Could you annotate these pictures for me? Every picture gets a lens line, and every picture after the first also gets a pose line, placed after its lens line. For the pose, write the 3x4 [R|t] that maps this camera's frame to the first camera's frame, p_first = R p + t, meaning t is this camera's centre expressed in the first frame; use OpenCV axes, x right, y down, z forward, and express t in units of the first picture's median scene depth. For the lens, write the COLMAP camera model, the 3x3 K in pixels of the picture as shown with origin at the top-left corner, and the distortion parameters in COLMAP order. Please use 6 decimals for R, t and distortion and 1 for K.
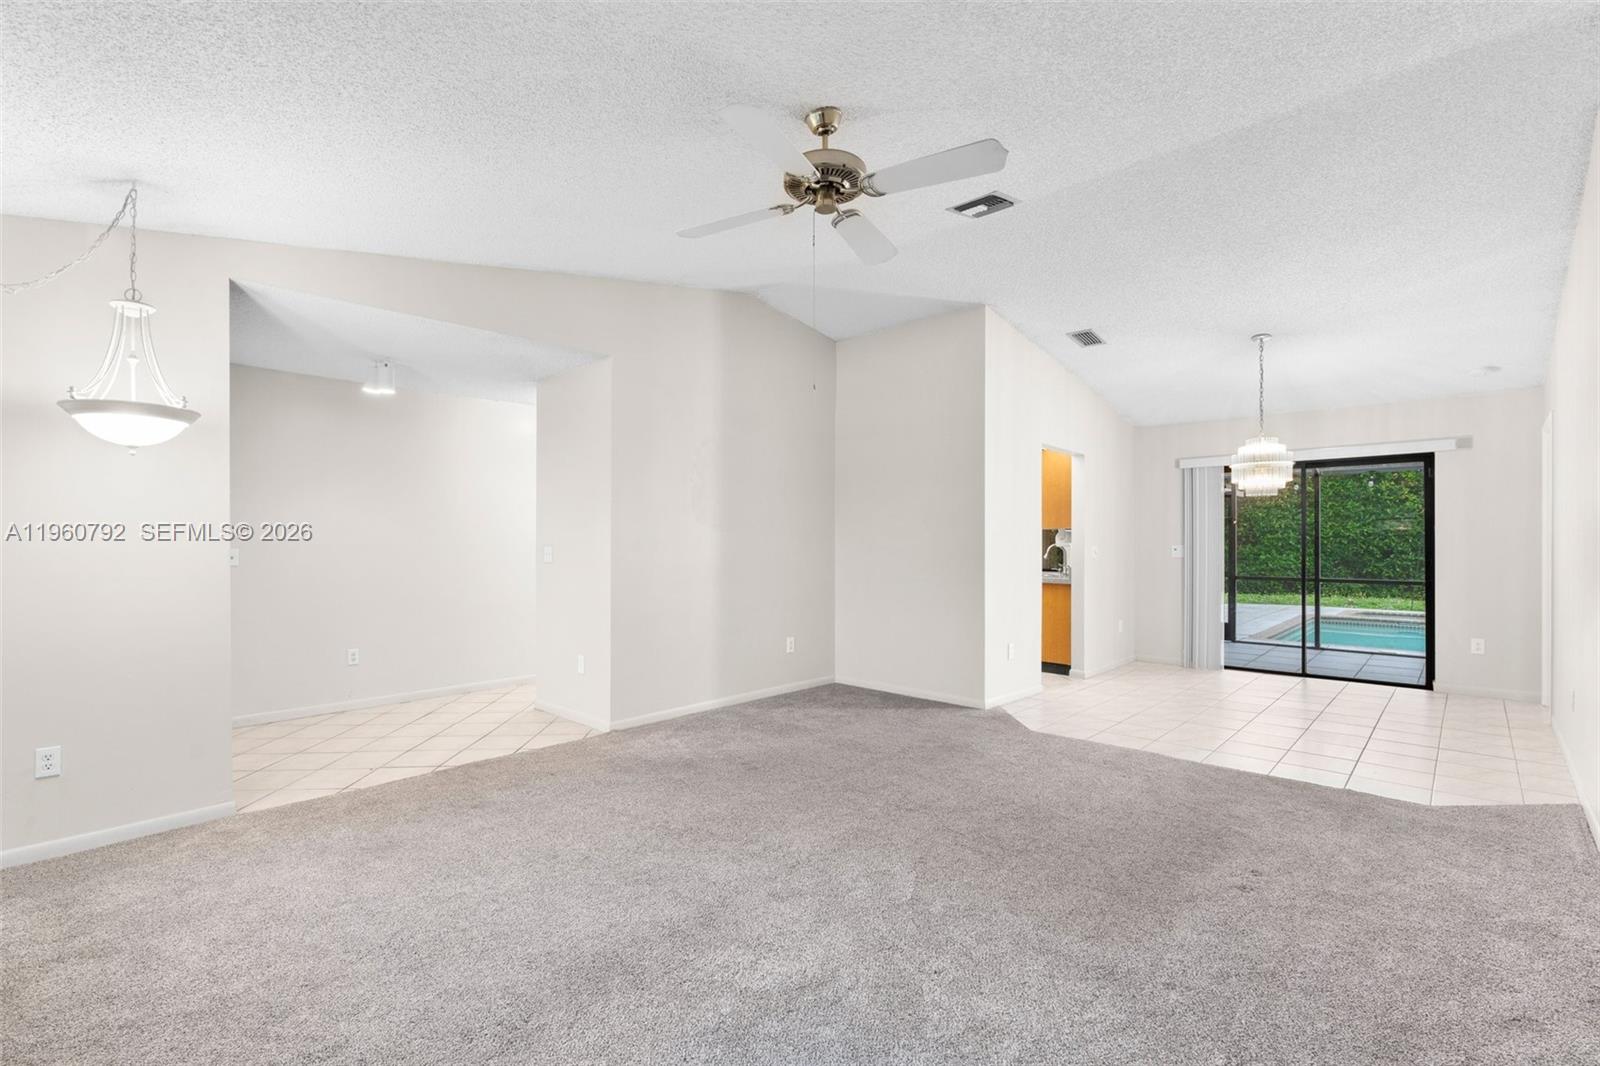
lens RADIAL K [[718.9, 0, 800.5], [0, 718.9, 543.2], [0, 0, 1]] dist [-0.001943, -0.000084]
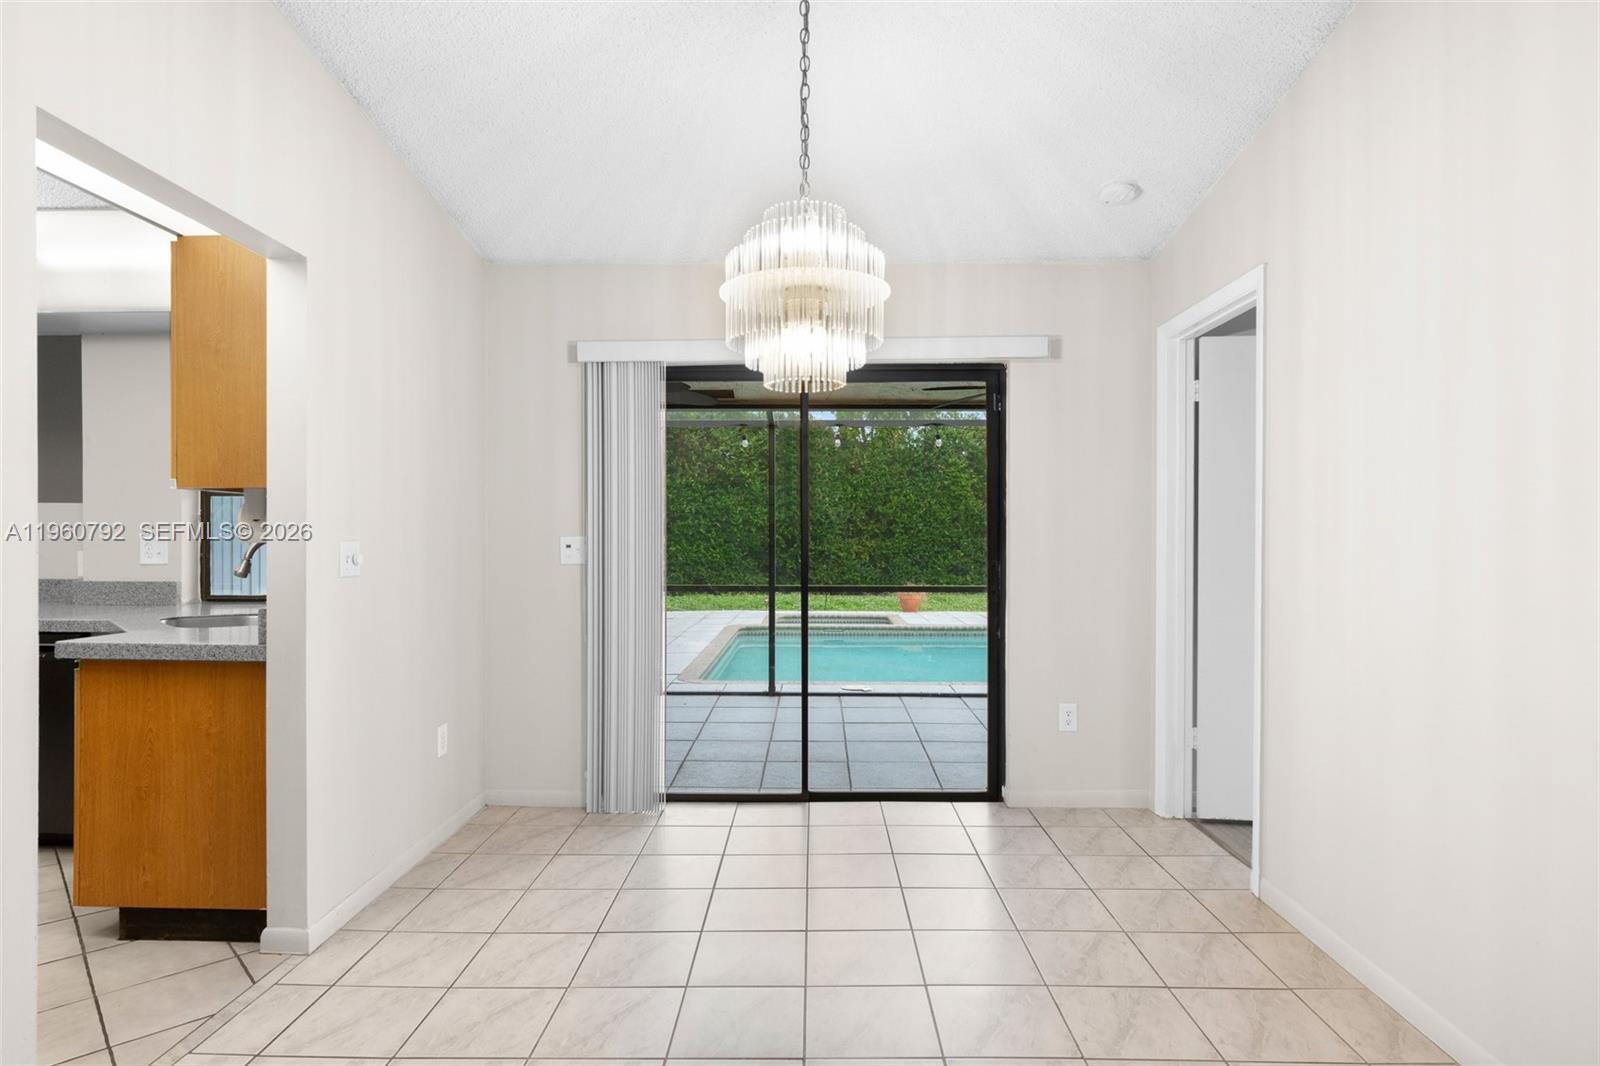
lens RADIAL K [[866.8, 0, 800.0], [0, 866.8, 533.0], [0, 0, 1]] dist [-0.004454, -0.000294]
pose [[0.741373, -0.001326, 0.671092, 0.270275], [0.000014, 0.999998, 0.001960, -0.000322], [-0.671093, -0.001444, 0.741371, 0.510387]]
